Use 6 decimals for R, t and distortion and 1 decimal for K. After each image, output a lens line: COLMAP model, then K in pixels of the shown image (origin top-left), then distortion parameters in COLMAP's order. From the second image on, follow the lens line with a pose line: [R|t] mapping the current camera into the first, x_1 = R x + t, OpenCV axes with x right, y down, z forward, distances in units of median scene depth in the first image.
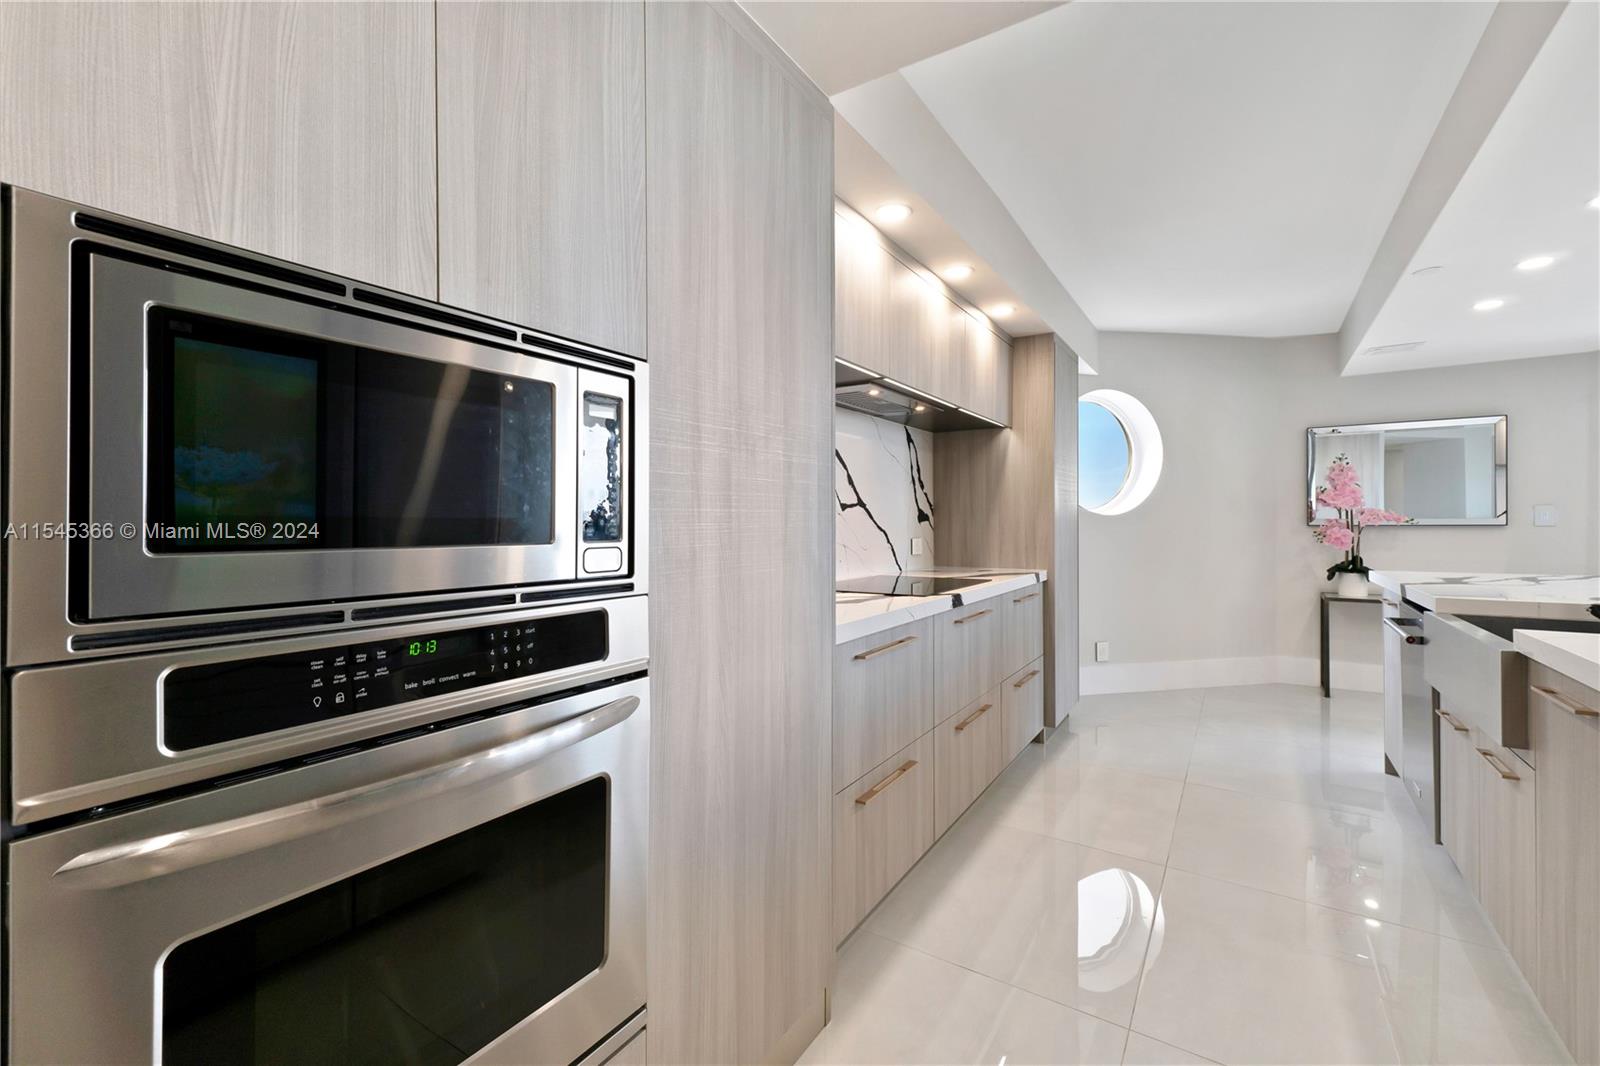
lens RADIAL K [[677.4, 0, 787.2], [0, 677.4, 522.1], [0, 0, 1]] dist [0.015816, -0.000068]
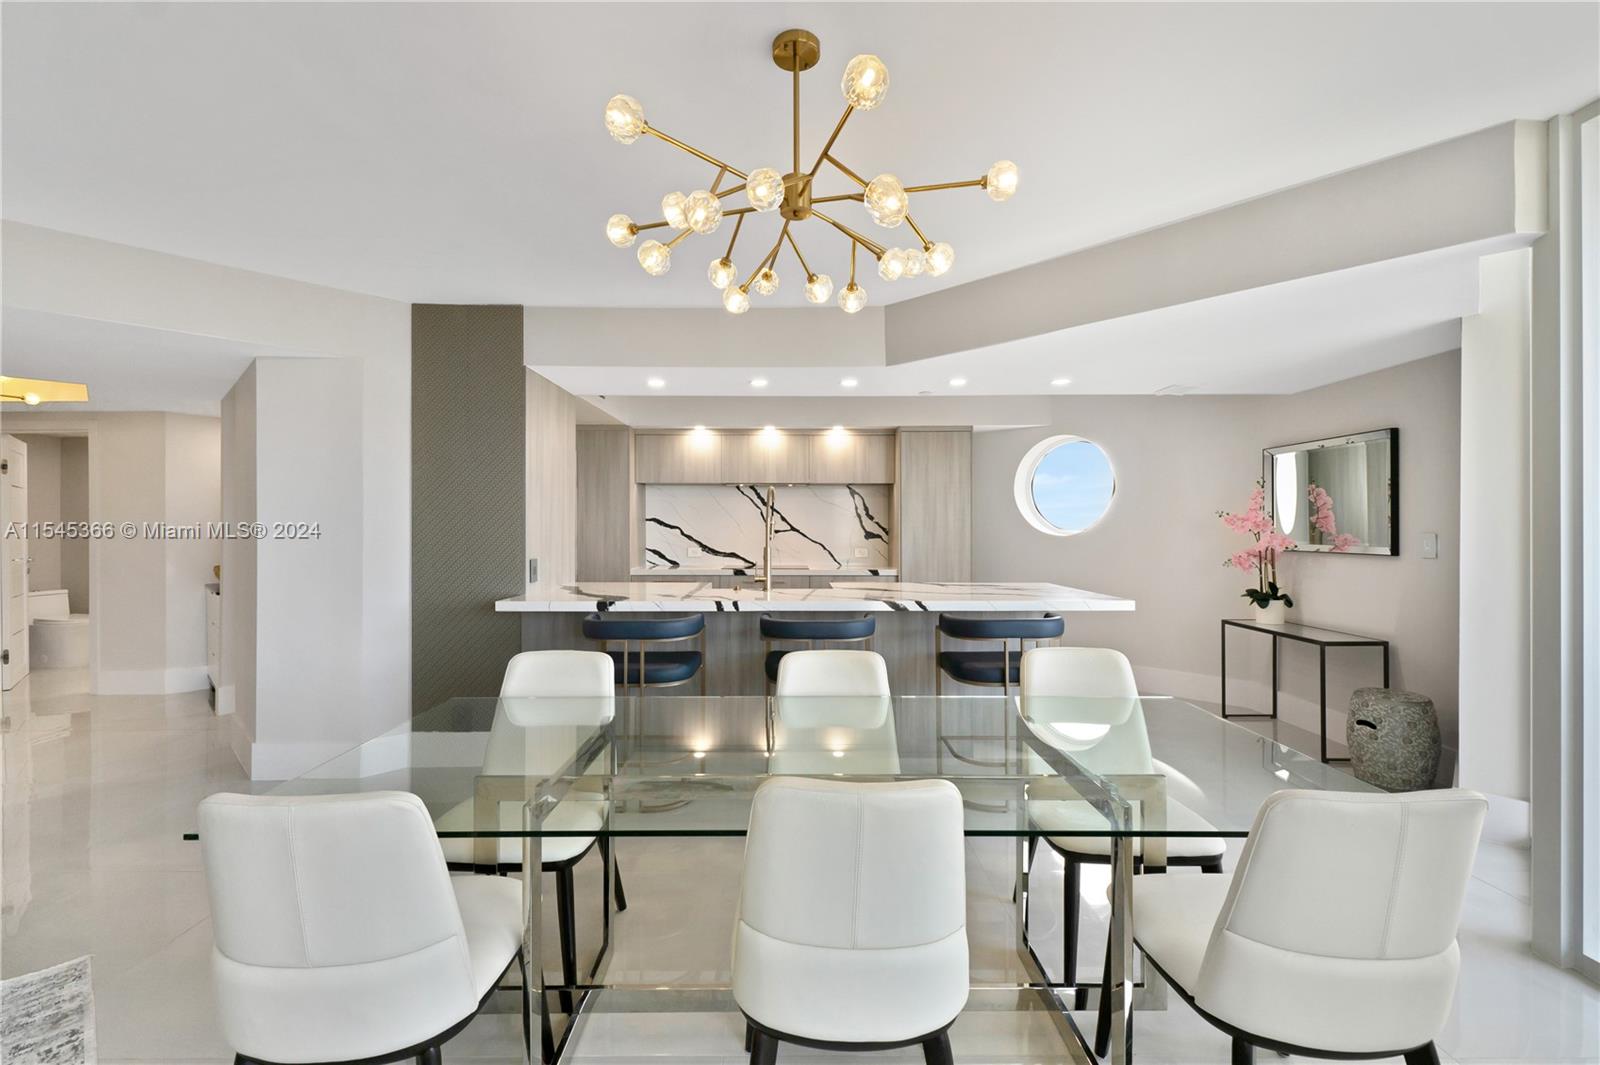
lens RADIAL K [[700.7, 0, 814.6], [0, 700.7, 526.7], [0, 0, 1]] dist [-0.000060, 0.000038]
pose [[0.579941, 0.006748, -0.814631, 1.645286], [-0.003633, 0.999977, 0.005696, -0.042688], [0.814650, -0.000344, 0.579952, -0.161127]]
